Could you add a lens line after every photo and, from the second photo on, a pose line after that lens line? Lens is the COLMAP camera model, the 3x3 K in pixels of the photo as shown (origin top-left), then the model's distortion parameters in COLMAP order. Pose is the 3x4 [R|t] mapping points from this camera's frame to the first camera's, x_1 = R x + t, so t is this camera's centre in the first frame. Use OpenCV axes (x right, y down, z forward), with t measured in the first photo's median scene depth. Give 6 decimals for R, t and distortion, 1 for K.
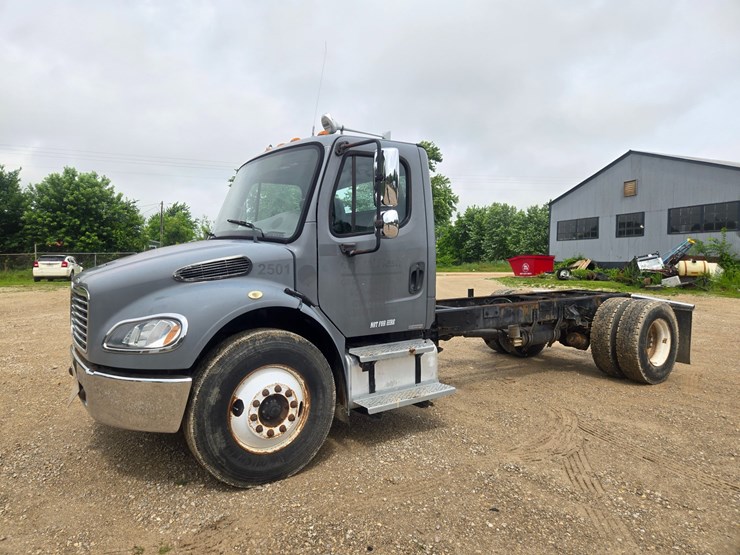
lens RADIAL K [[490.2, 0, 361.0], [0, 490.2, 279.9], [0, 0, 1]] dist [0.079221, -0.056805]
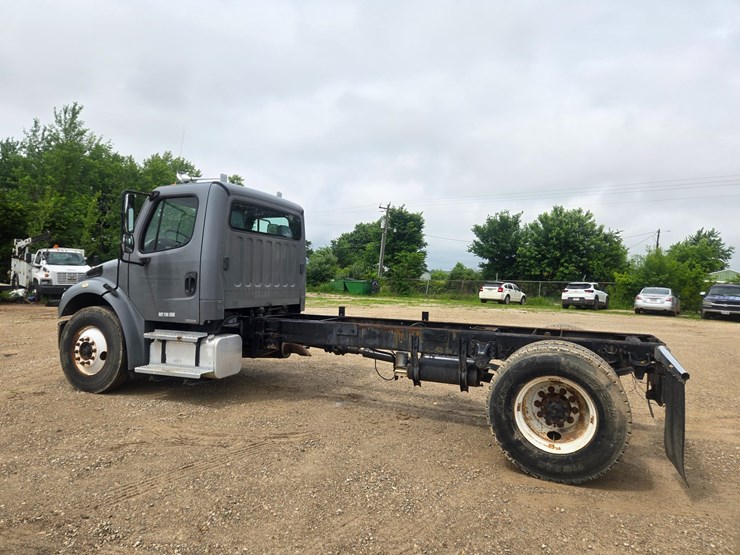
lens RADIAL K [[490.1, 0, 363.8], [0, 490.1, 275.5], [0, 0, 1]] dist [0.079533, -0.058458]
pose [[0.533797, 0.010781, -0.845544, 1.501317], [-0.072620, 0.996809, -0.033136, -0.016165], [0.842489, 0.079092, 0.532876, 0.687525]]
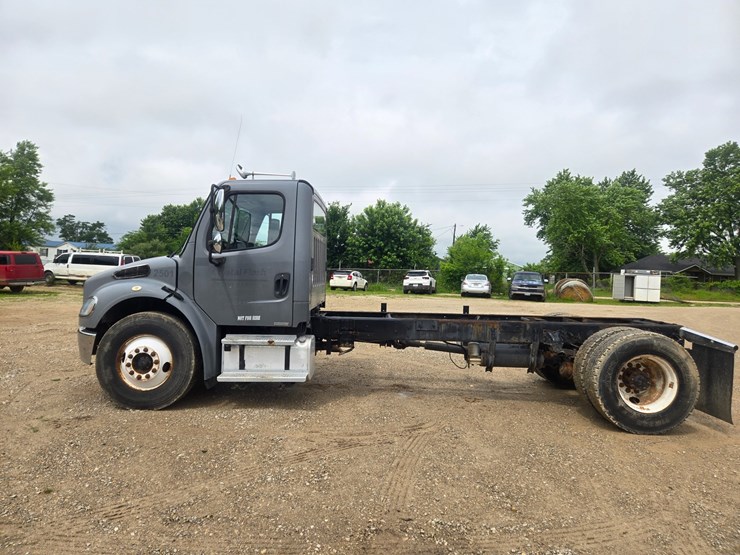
lens RADIAL K [[490.2, 0, 366.0], [0, 490.2, 272.5], [0, 0, 1]] dist [0.079221, -0.056805]
pose [[0.817199, 0.023819, -0.575863, 1.038454], [-0.055151, 0.997793, -0.036993, -0.002490], [0.573710, 0.061990, 0.816709, 0.080266]]
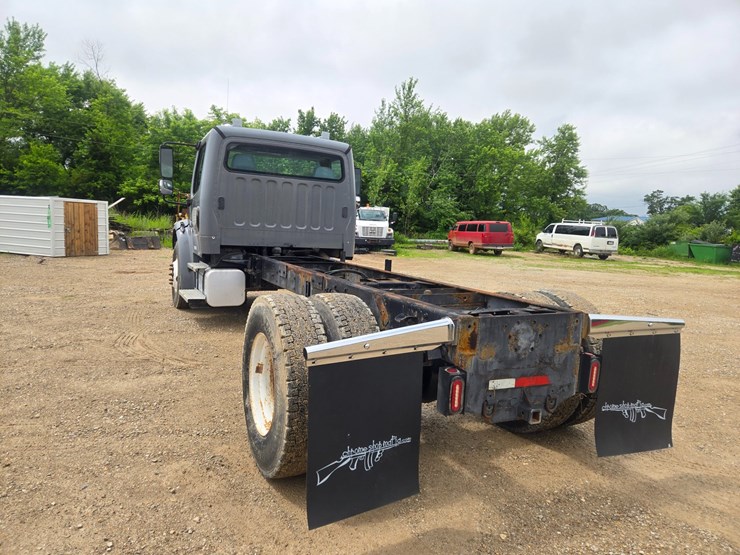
lens RADIAL K [[490.1, 0, 365.9], [0, 490.1, 277.9], [0, 0, 1]] dist [0.079533, -0.058458]
pose [[-0.140226, 0.098980, -0.985160, 1.565415], [-0.101863, 0.988269, 0.113791, -0.057669], [0.984866, 0.116307, -0.128498, 1.736310]]
